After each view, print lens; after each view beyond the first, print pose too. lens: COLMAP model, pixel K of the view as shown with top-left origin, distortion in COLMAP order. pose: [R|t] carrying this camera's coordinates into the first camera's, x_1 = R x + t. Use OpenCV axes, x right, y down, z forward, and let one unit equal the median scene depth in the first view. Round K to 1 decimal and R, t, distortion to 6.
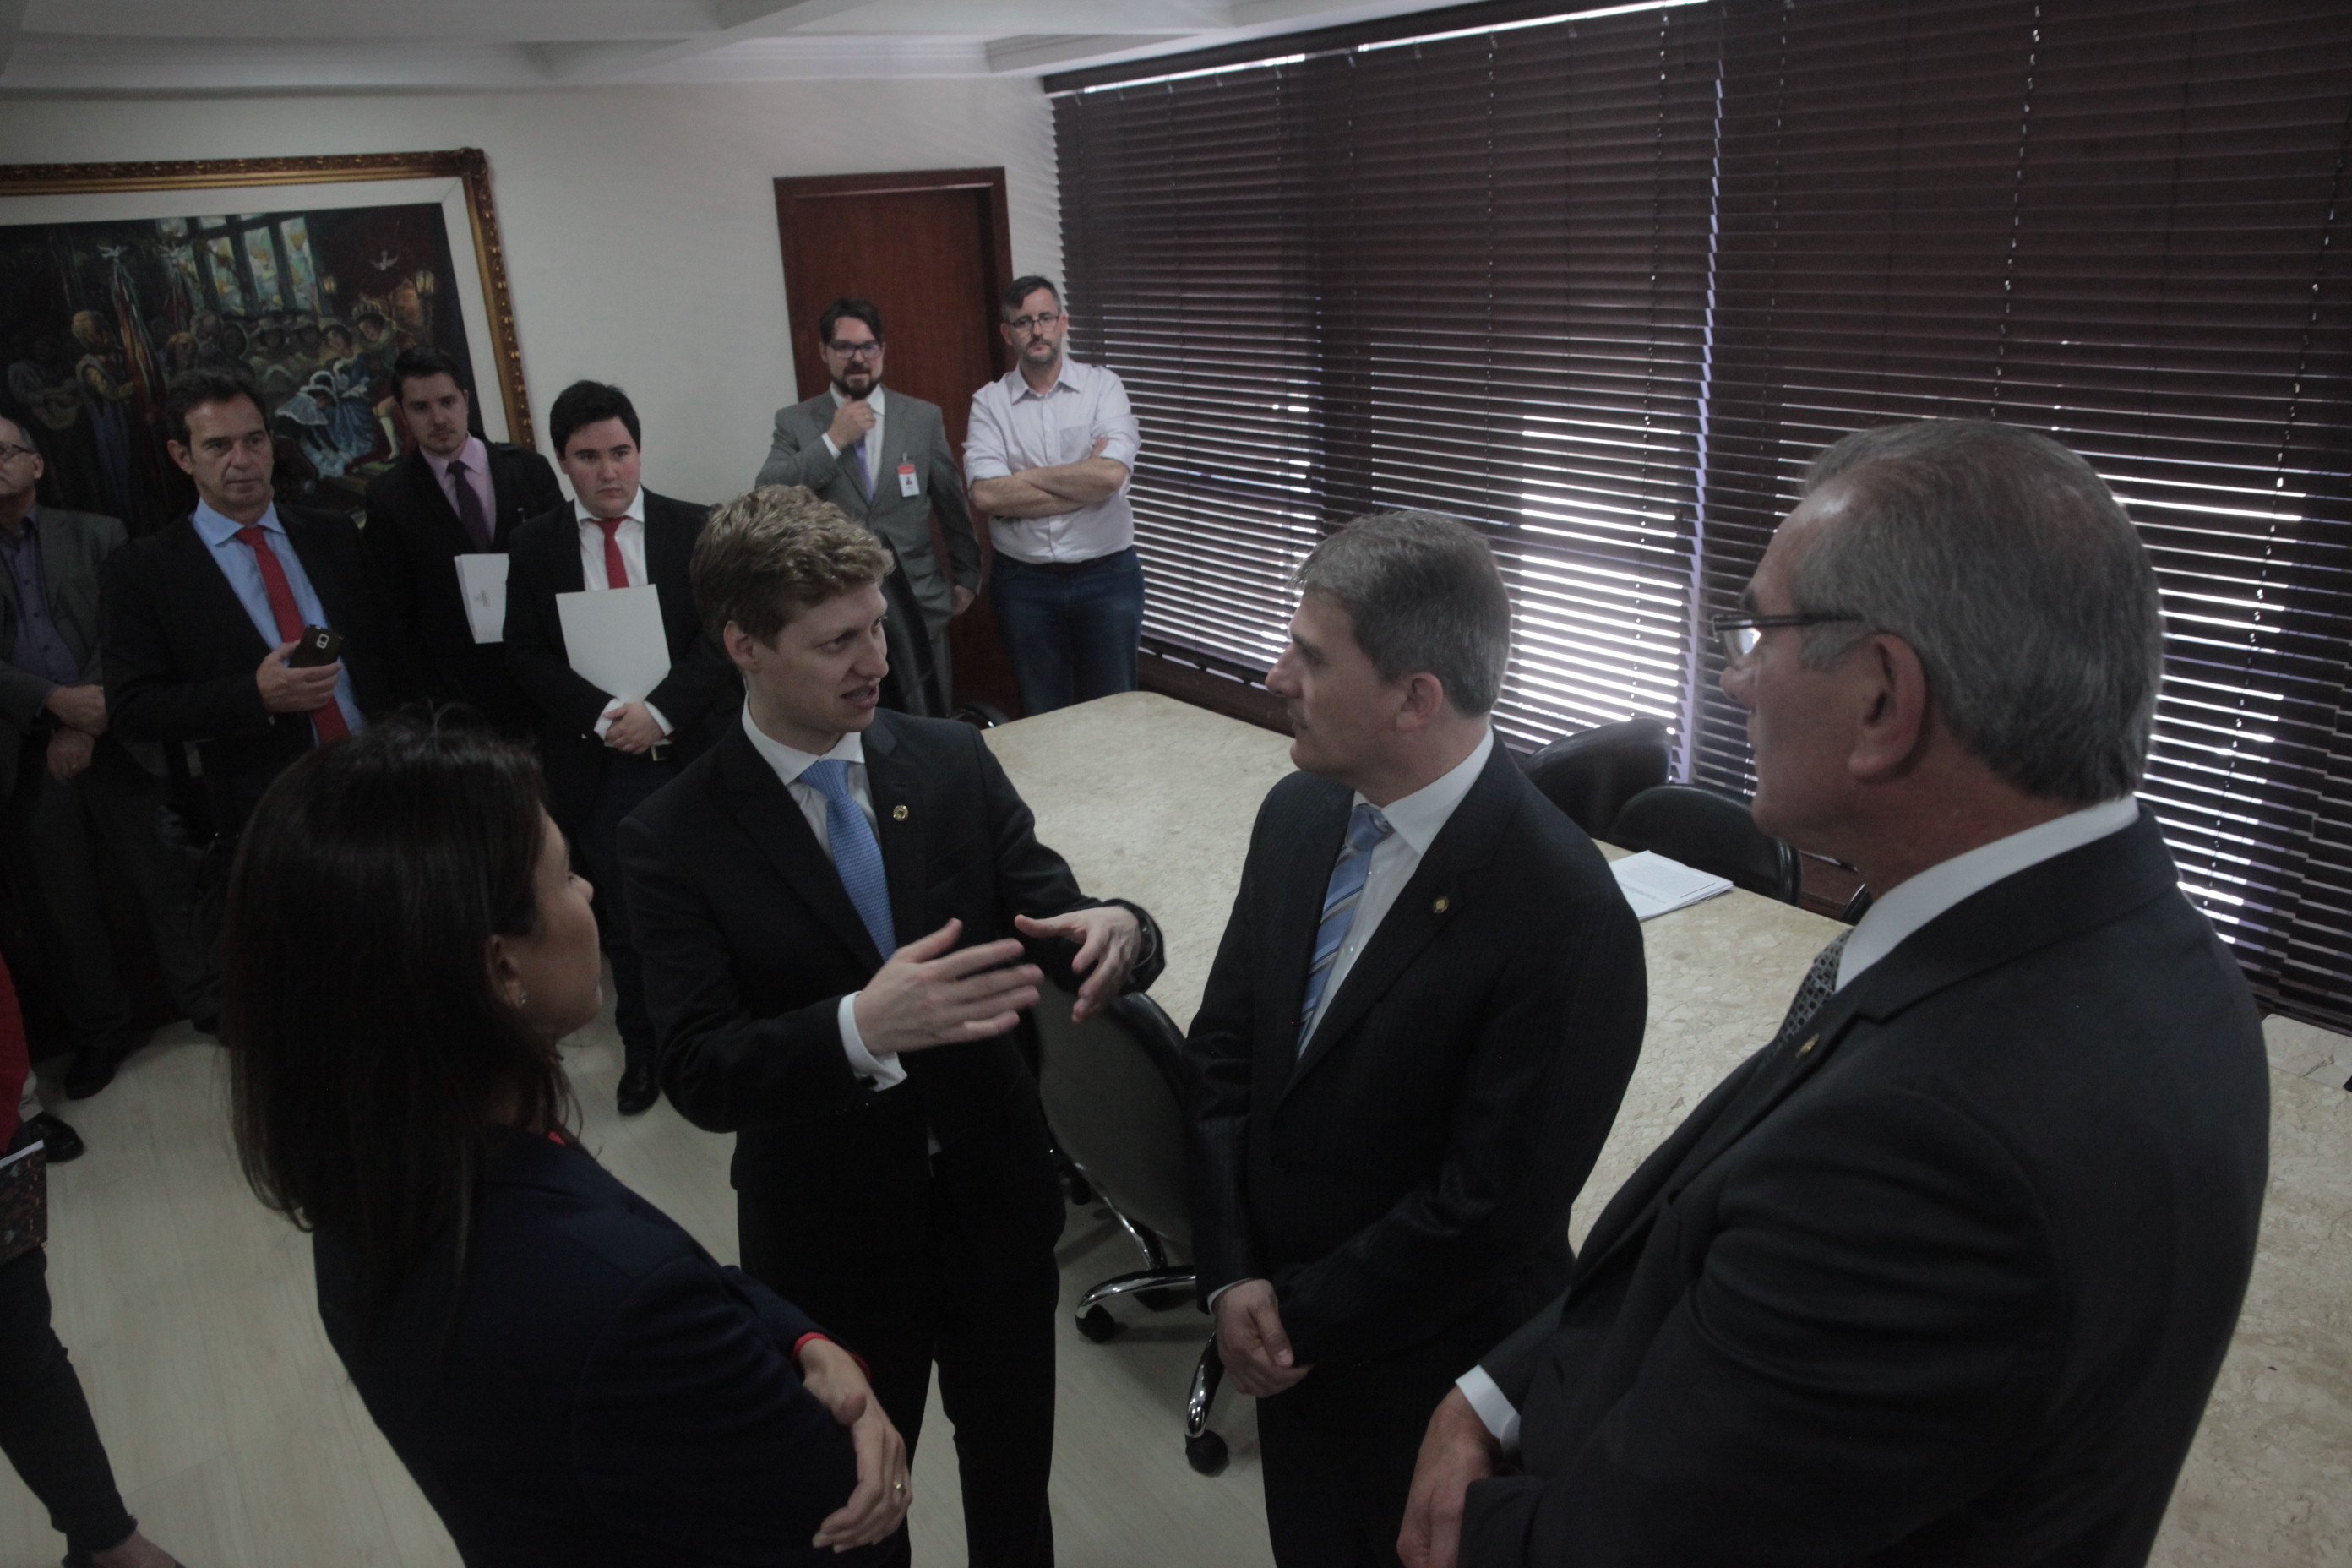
lens RADIAL K [[1663.1, 0, 1191.7], [0, 1663.1, 797.5], [0, 0, 1]] dist [-0.100657, 0.081462]
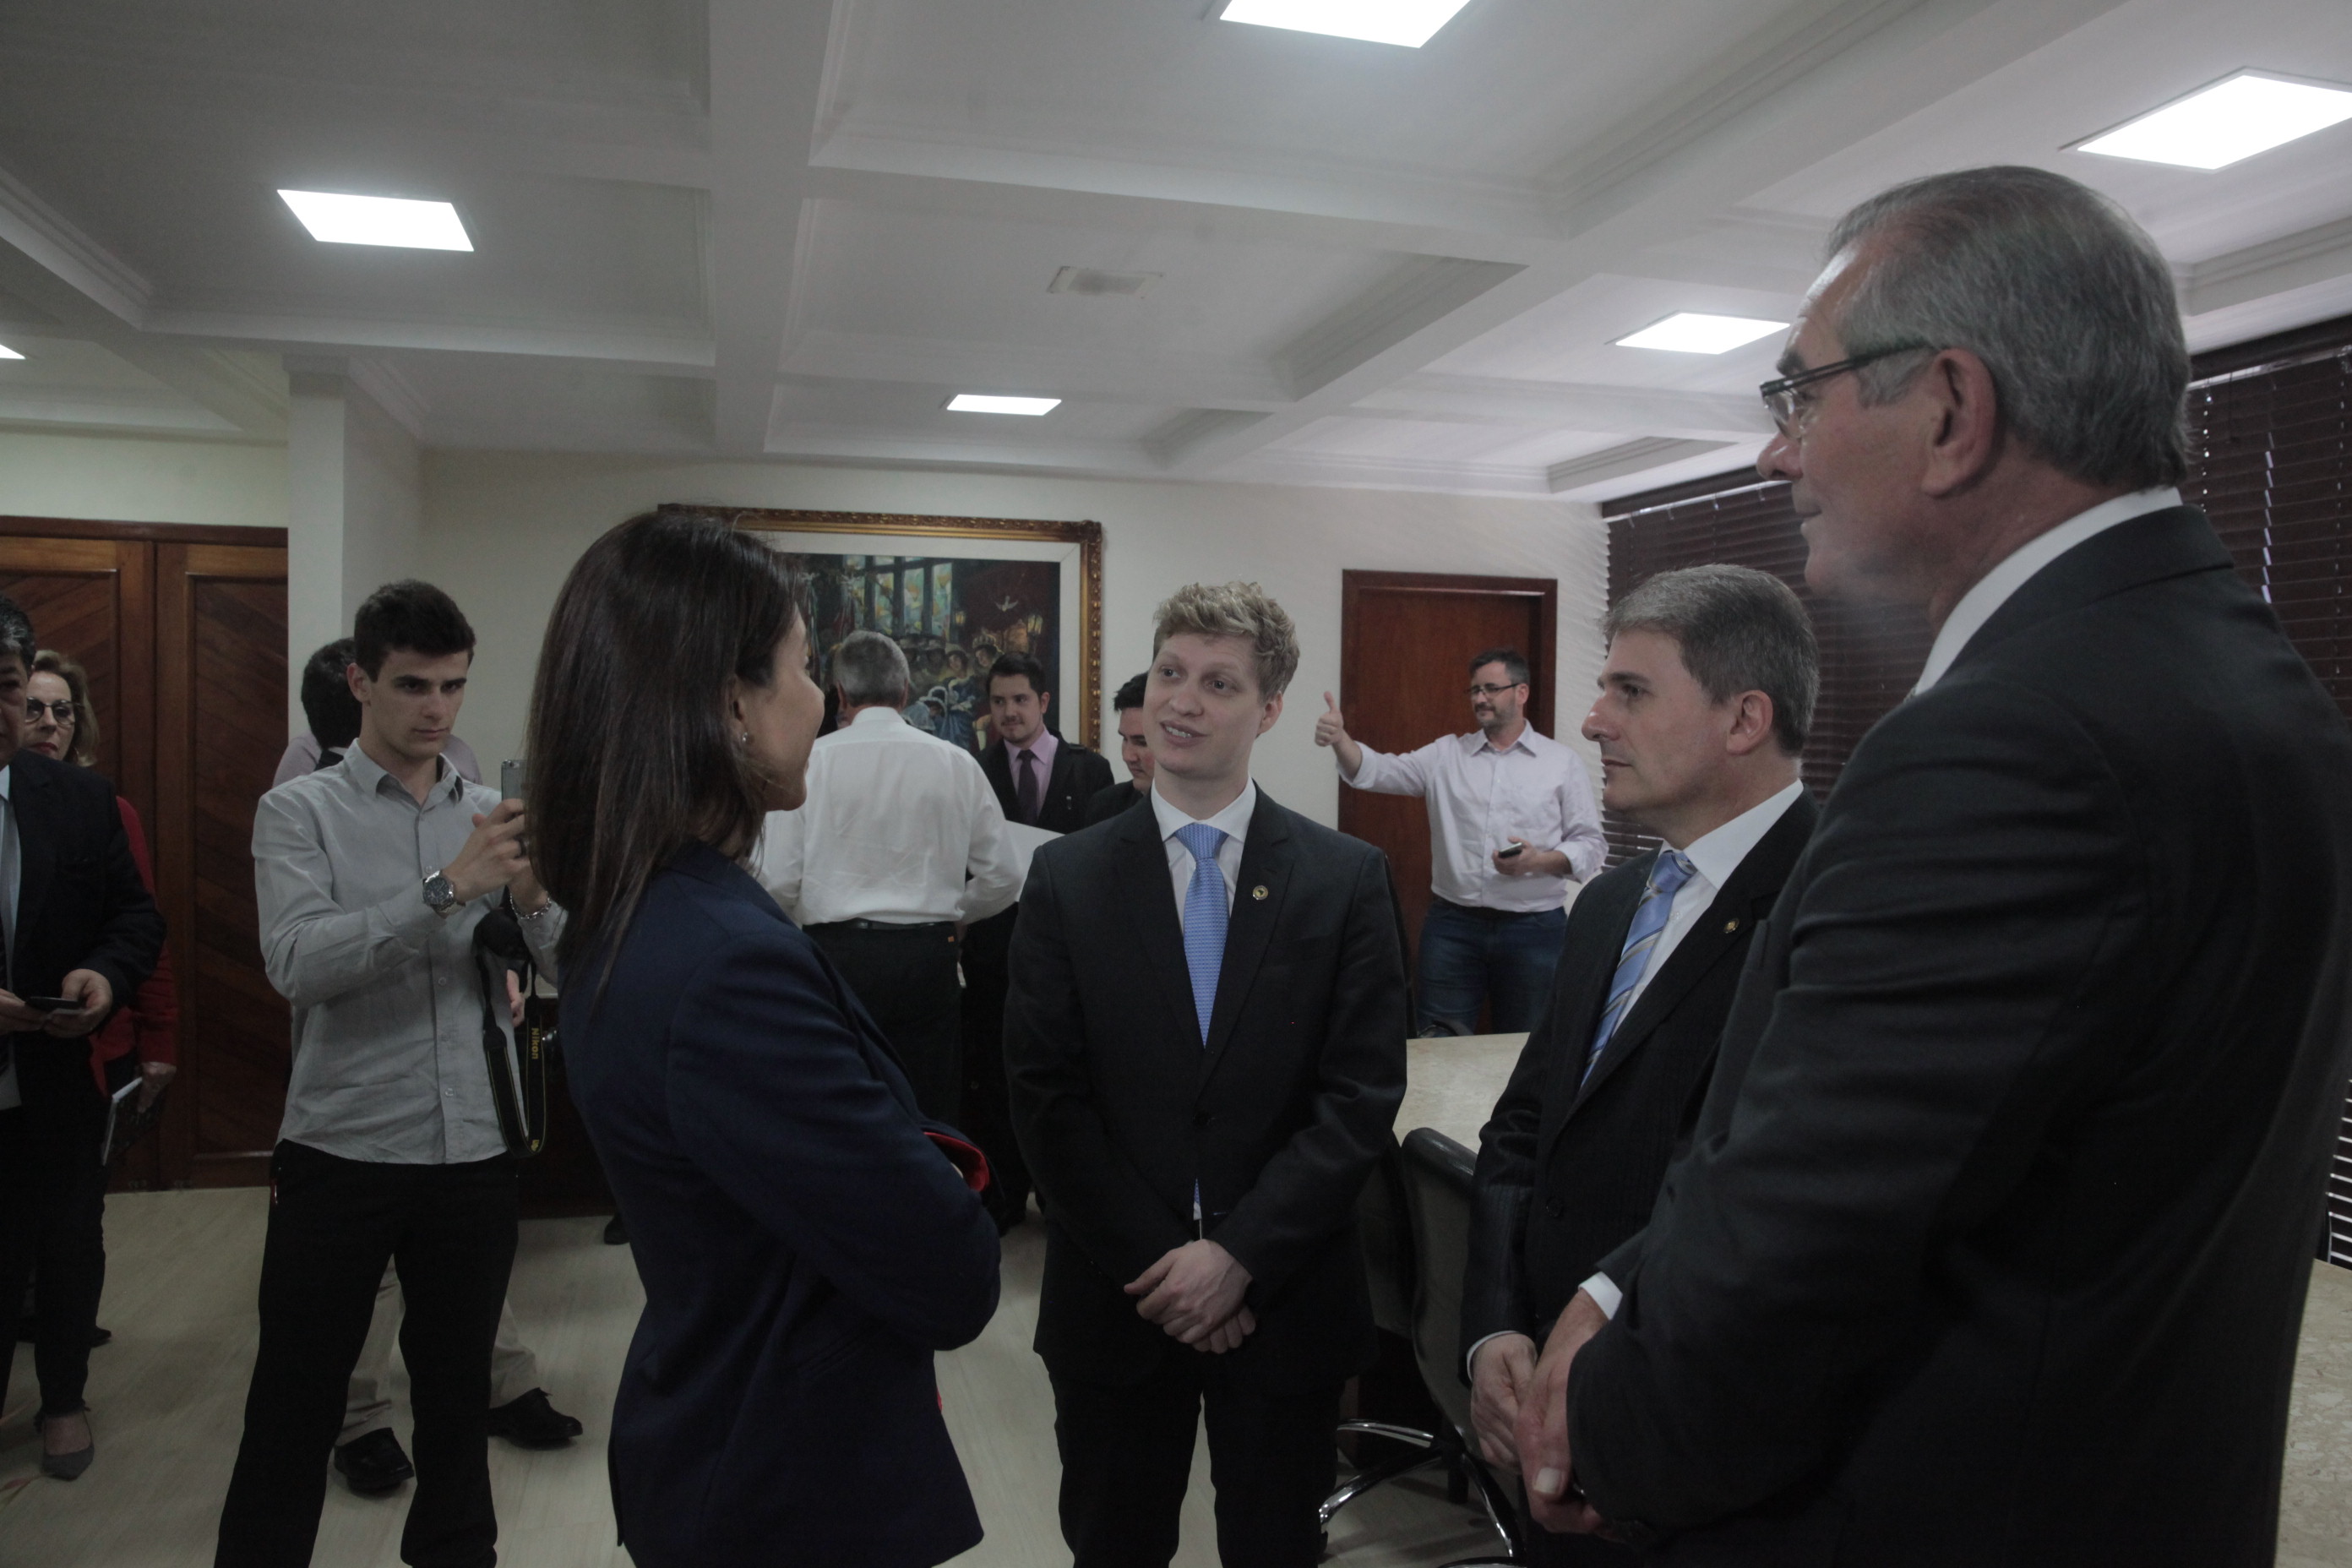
lens RADIAL K [[1663.1, 0, 1170.1], [0, 1663.1, 784.0], [0, 0, 1]] dist [-0.100657, 0.081462]
pose [[0.929957, 0.079553, -0.358958, 0.064782], [-0.184234, 0.945723, -0.267704, 0.103793], [0.318178, 0.315086, 0.894138, -0.008801]]
